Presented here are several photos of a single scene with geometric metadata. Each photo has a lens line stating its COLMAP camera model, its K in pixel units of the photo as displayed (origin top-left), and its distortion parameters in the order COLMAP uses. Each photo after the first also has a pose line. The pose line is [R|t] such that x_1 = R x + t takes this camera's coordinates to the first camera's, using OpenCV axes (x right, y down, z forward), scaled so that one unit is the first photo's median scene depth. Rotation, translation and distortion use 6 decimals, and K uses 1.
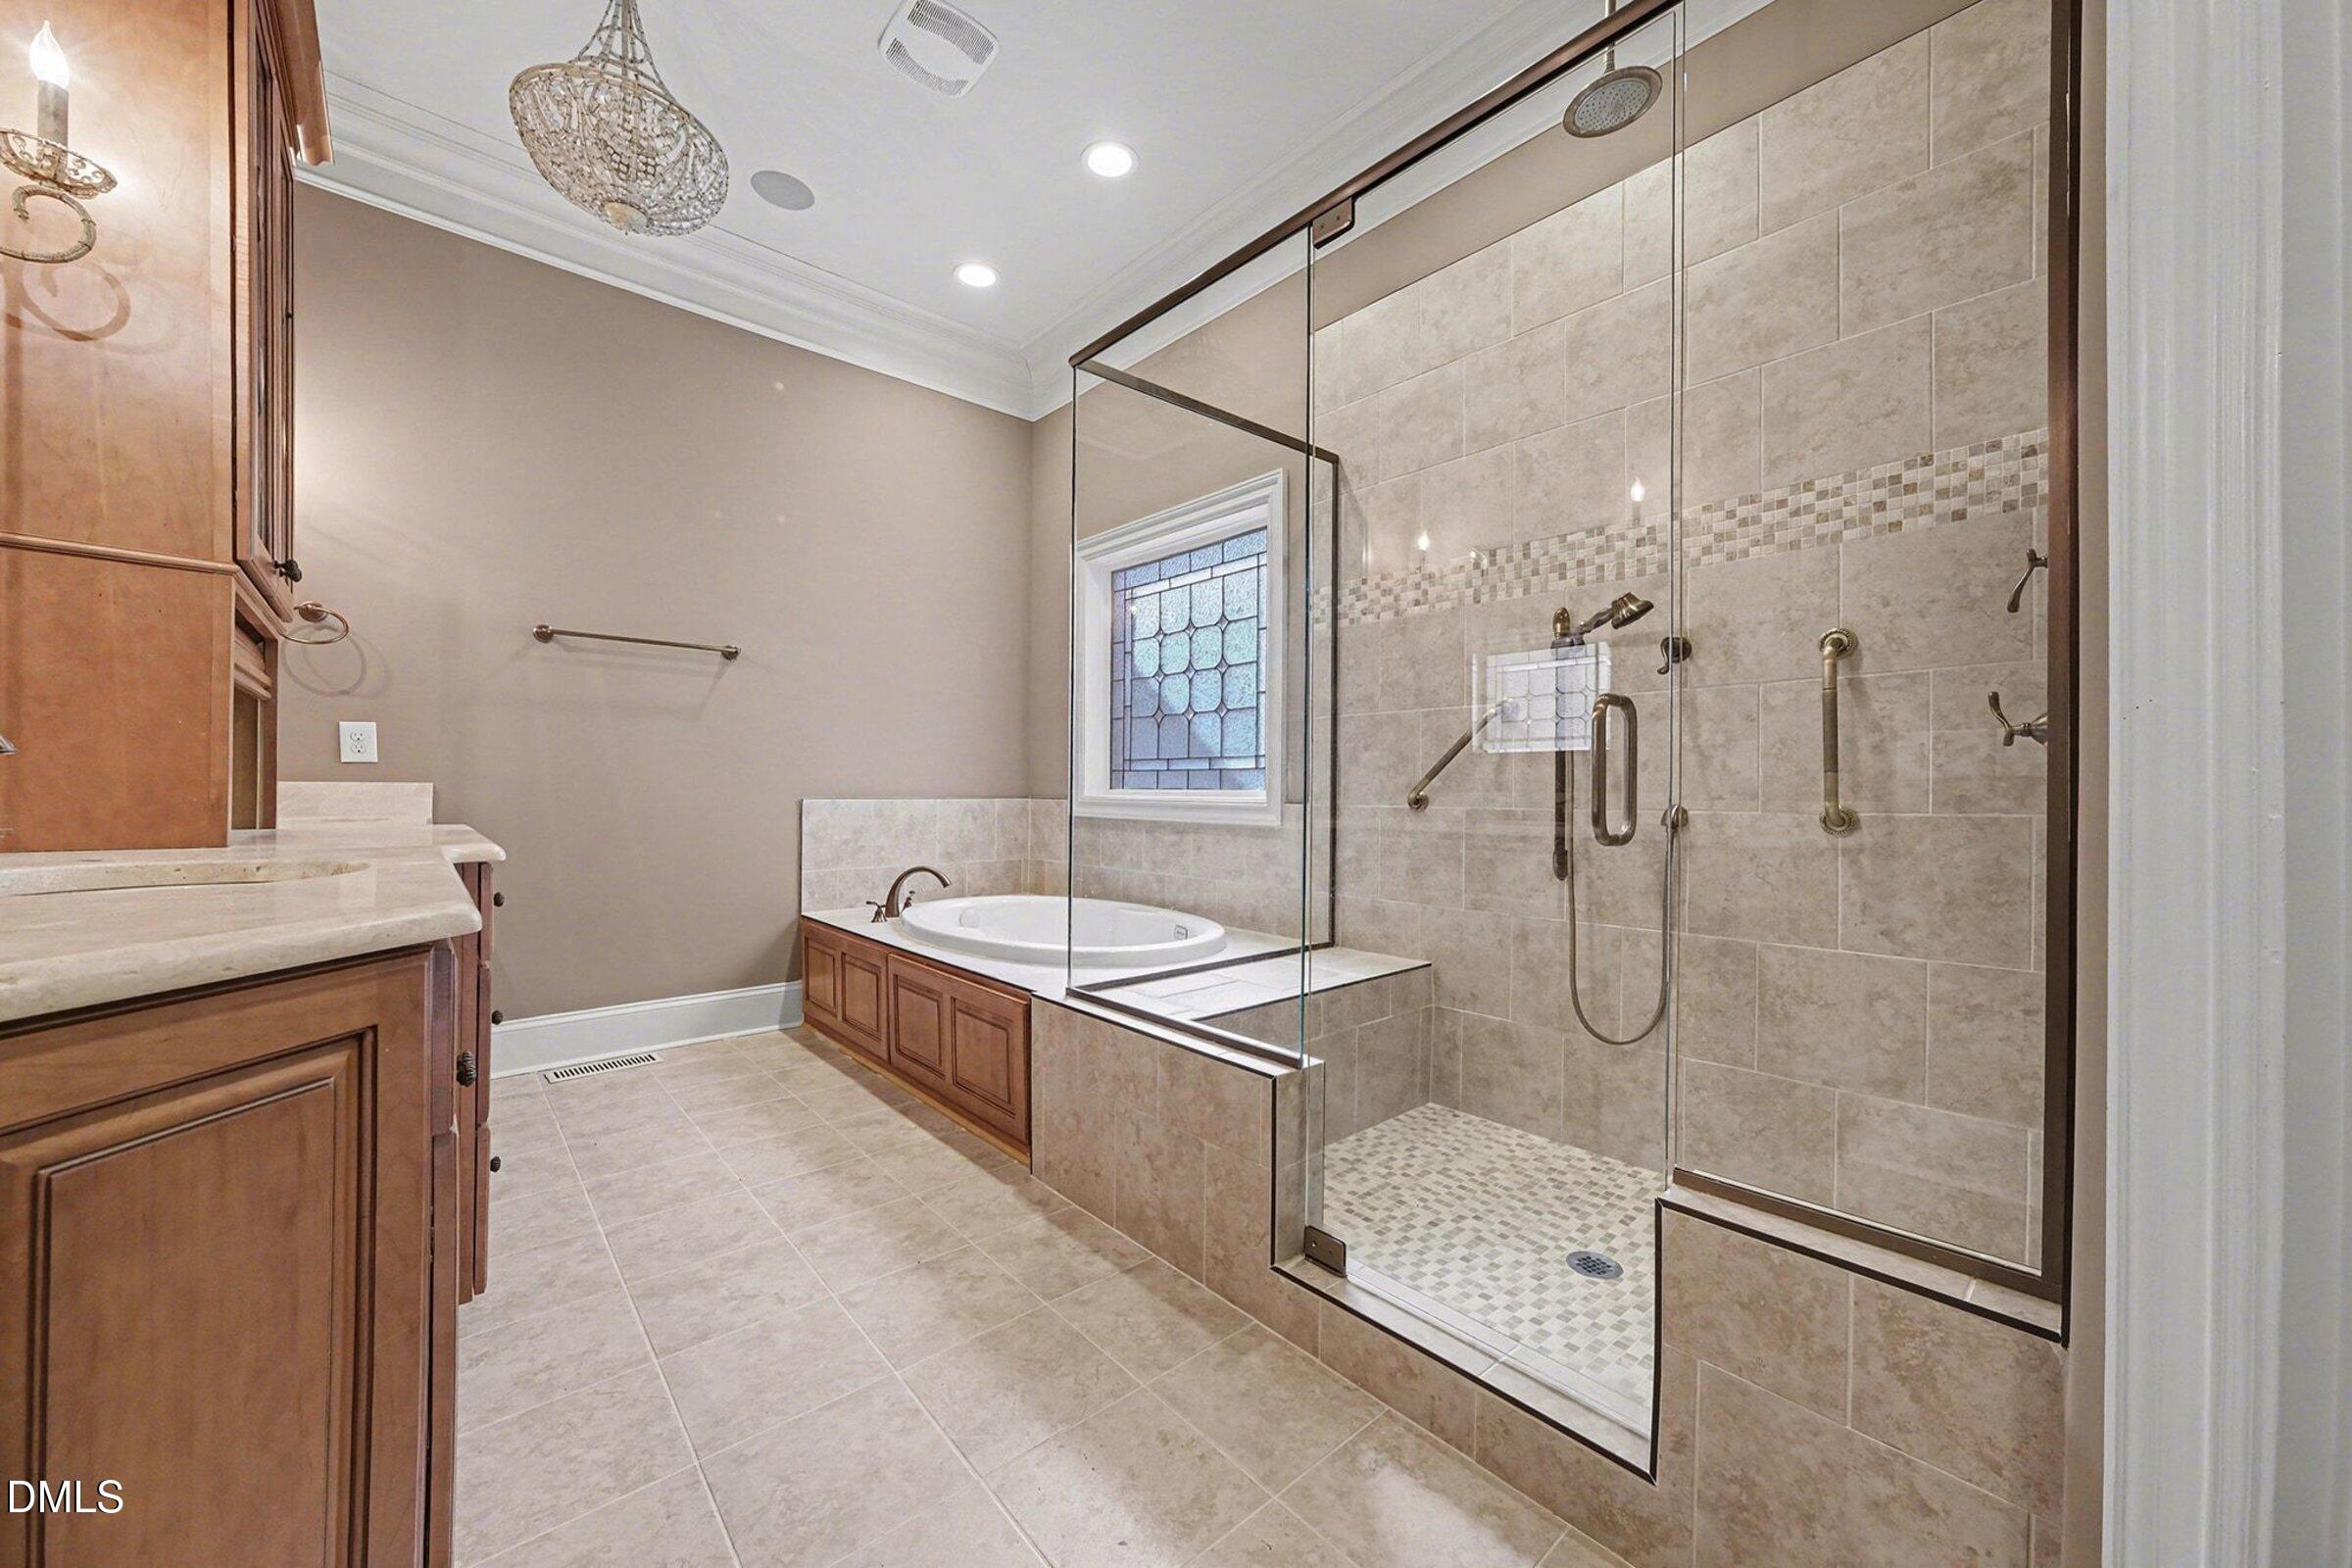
lens RADIAL K [[863.0, 0, 1191.2], [0, 863.0, 787.4], [0, 0, 1]] dist [0.000360, 0.000261]
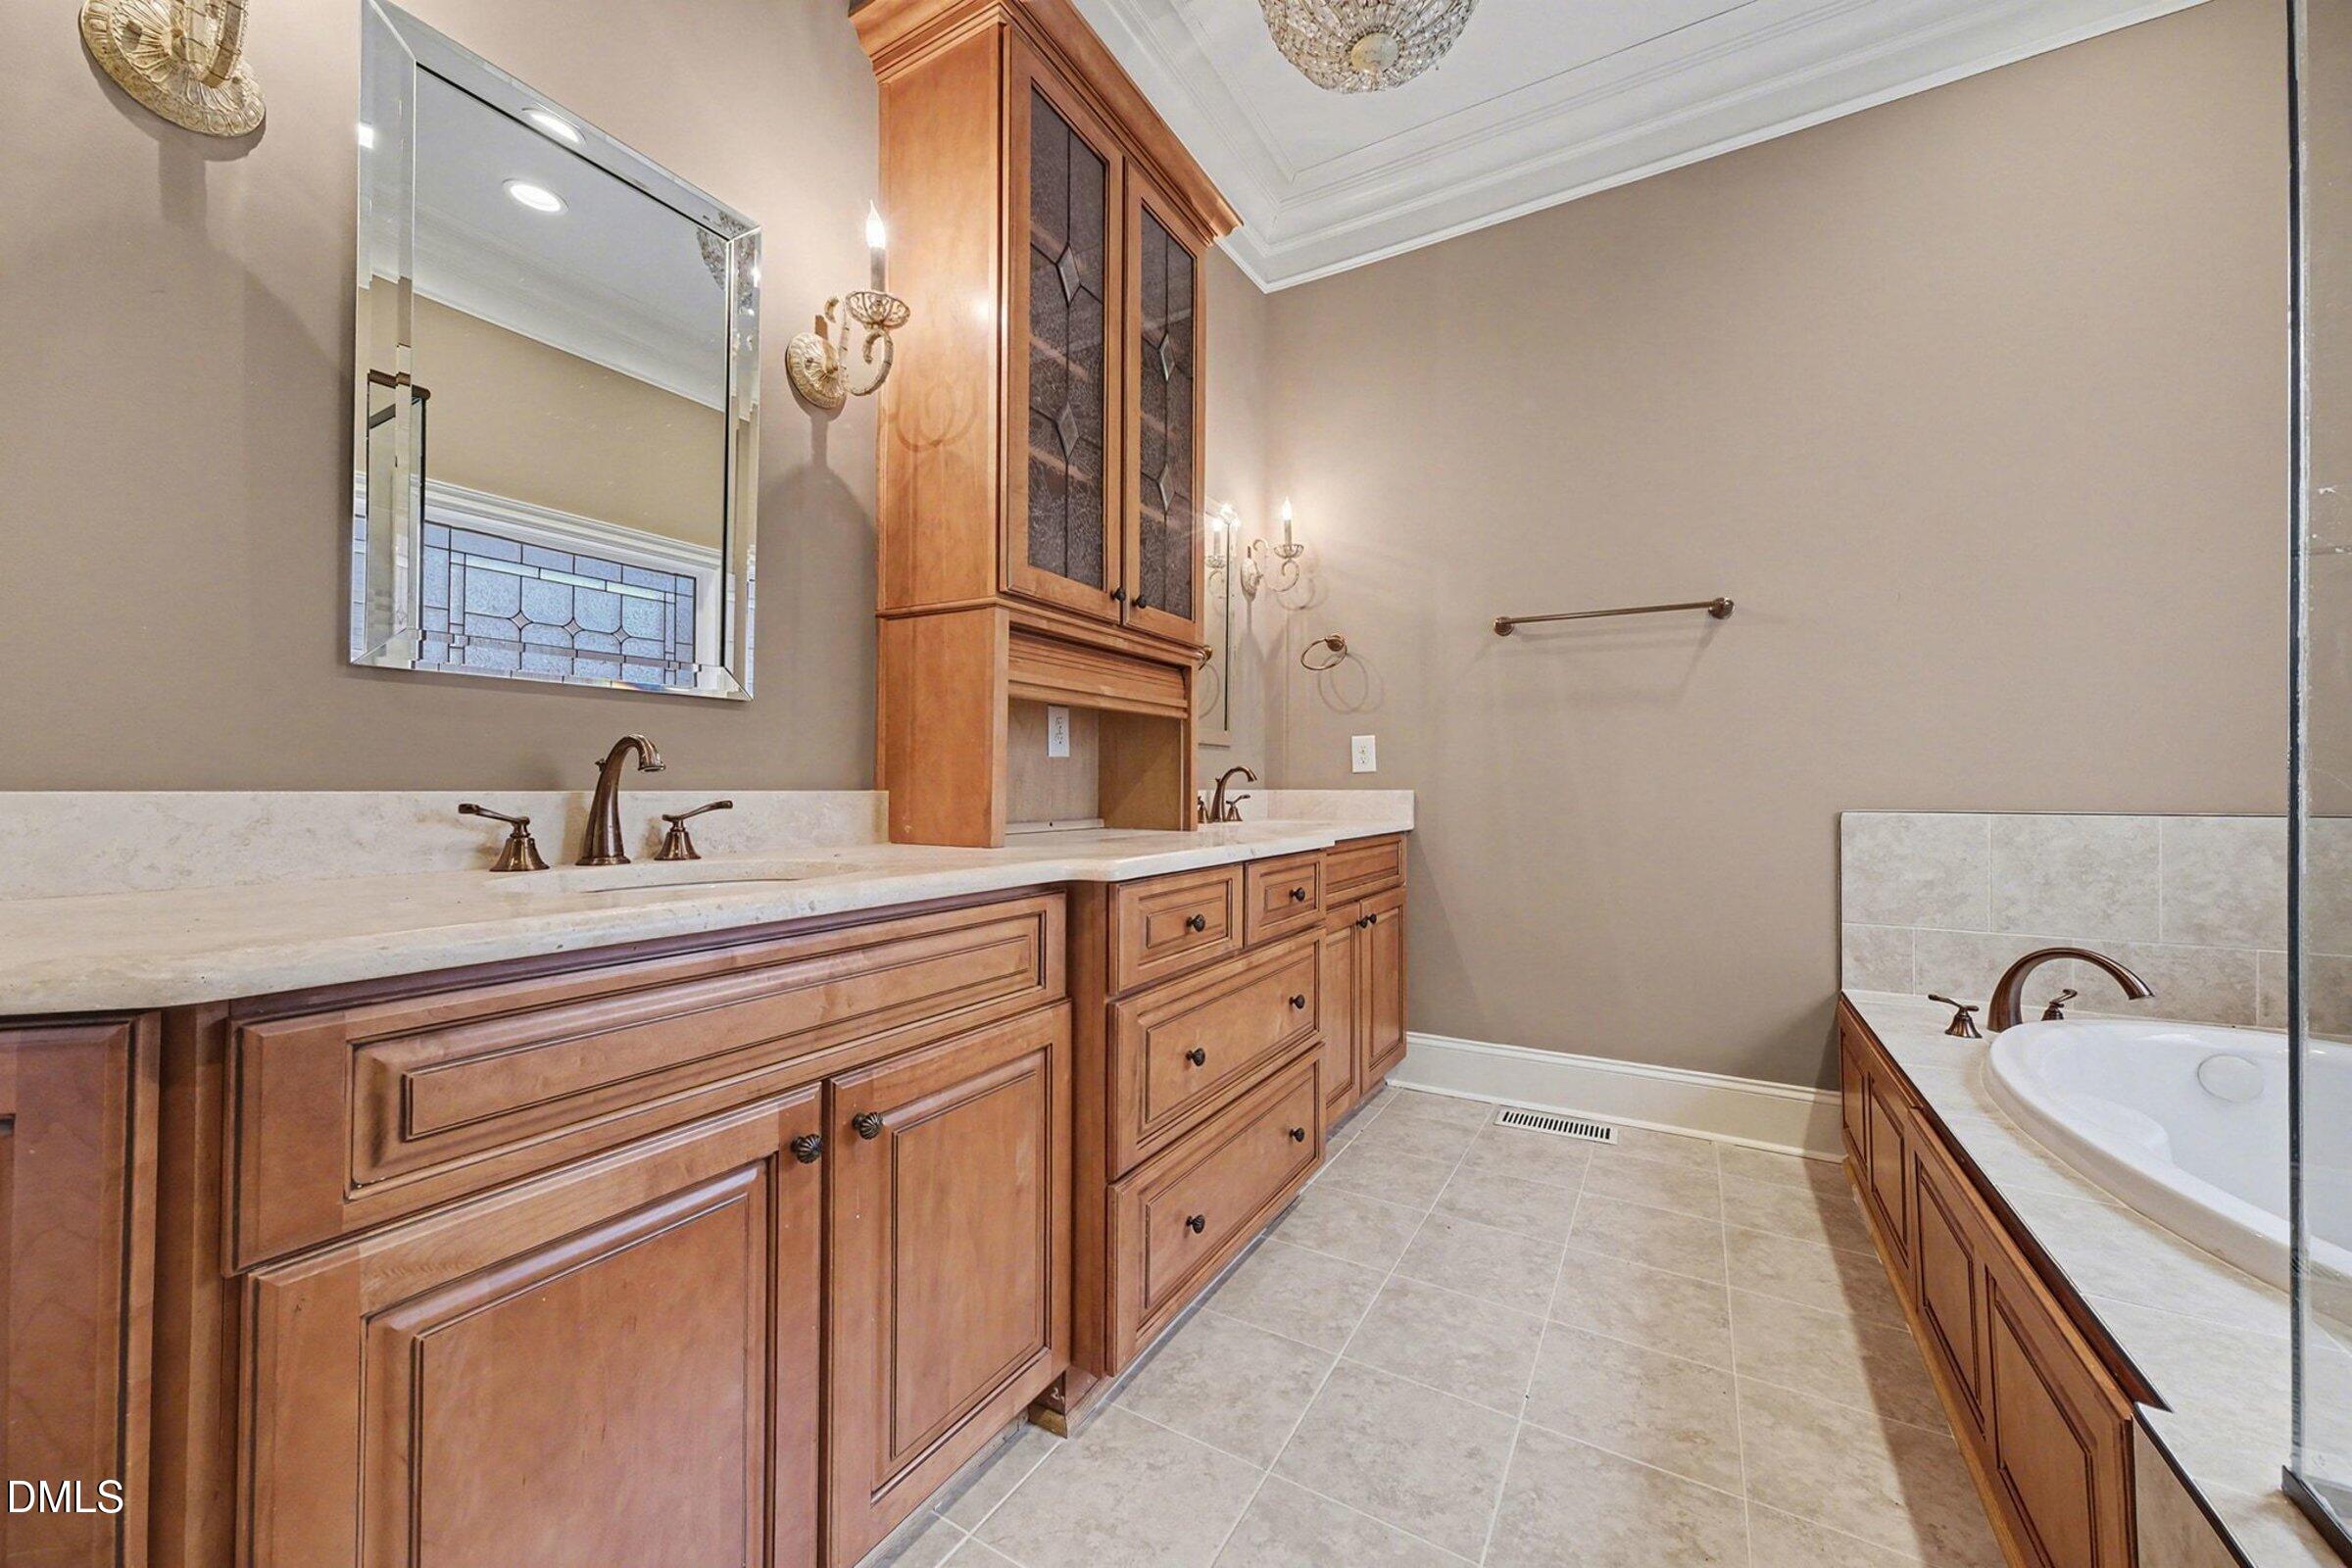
lens RADIAL K [[863.0, 0, 1191.2], [0, 863.0, 787.4], [0, 0, 1]] dist [0.000360, 0.000261]
pose [[0.308267, -0.007351, -0.951271, 0.016841], [0.001428, 0.999973, -0.007265, -0.001129], [0.951299, 0.000881, 0.308269, 0.402772]]
